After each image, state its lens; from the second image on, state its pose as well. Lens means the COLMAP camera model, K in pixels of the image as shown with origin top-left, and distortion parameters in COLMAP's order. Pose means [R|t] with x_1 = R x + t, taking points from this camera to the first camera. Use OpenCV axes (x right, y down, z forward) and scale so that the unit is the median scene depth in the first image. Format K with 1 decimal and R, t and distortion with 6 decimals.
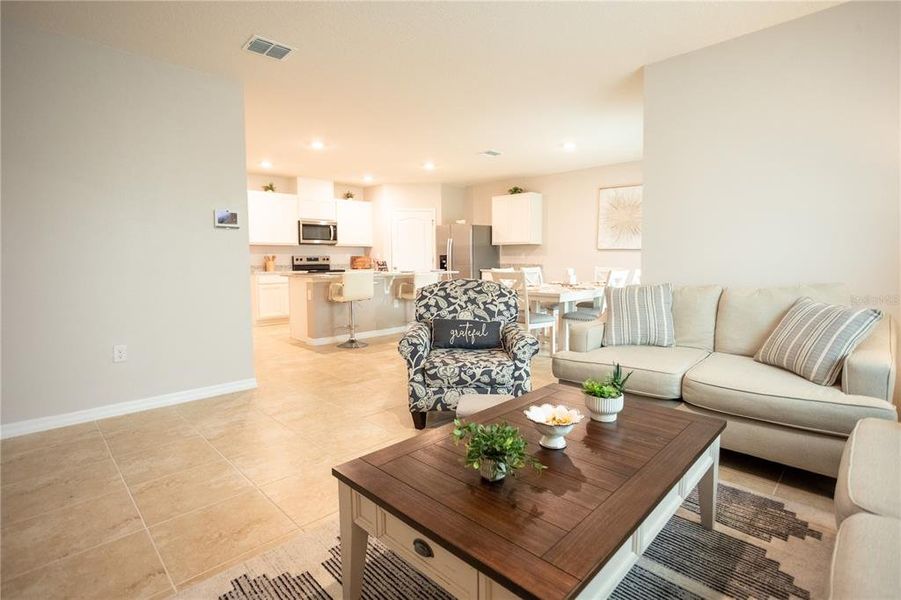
lens RADIAL K [[437.6, 0, 464.1], [0, 437.6, 287.0], [0, 0, 1]] dist [-0.030711, 0.011051]
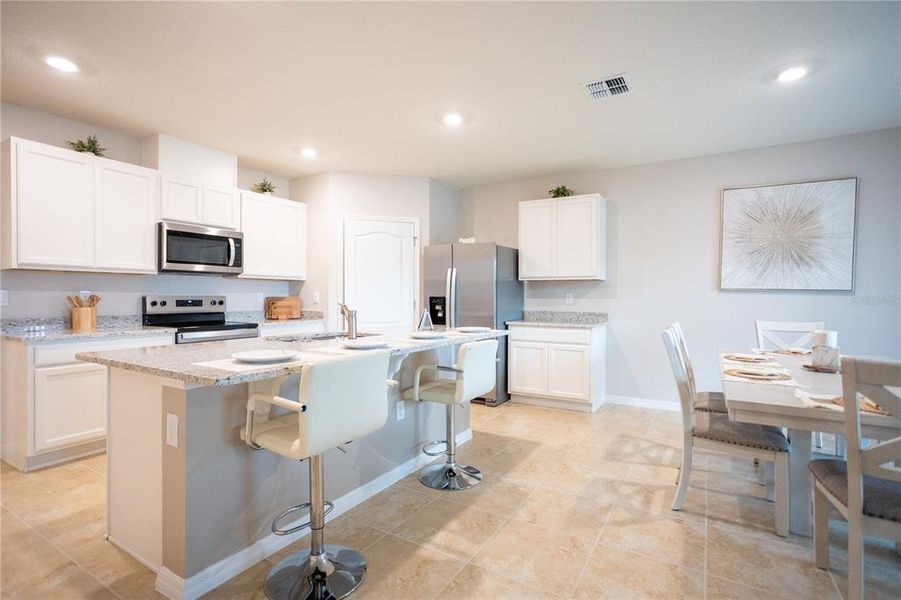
lens RADIAL K [[437.6, 0, 459.7], [0, 437.6, 302.3], [0, 0, 1]] dist [-0.030711, 0.011051]
pose [[0.975813, 0.005191, 0.218547, -0.152713], [0.007081, 0.998443, -0.055336, -0.034485], [-0.218494, 0.055545, 0.974256, 0.446393]]
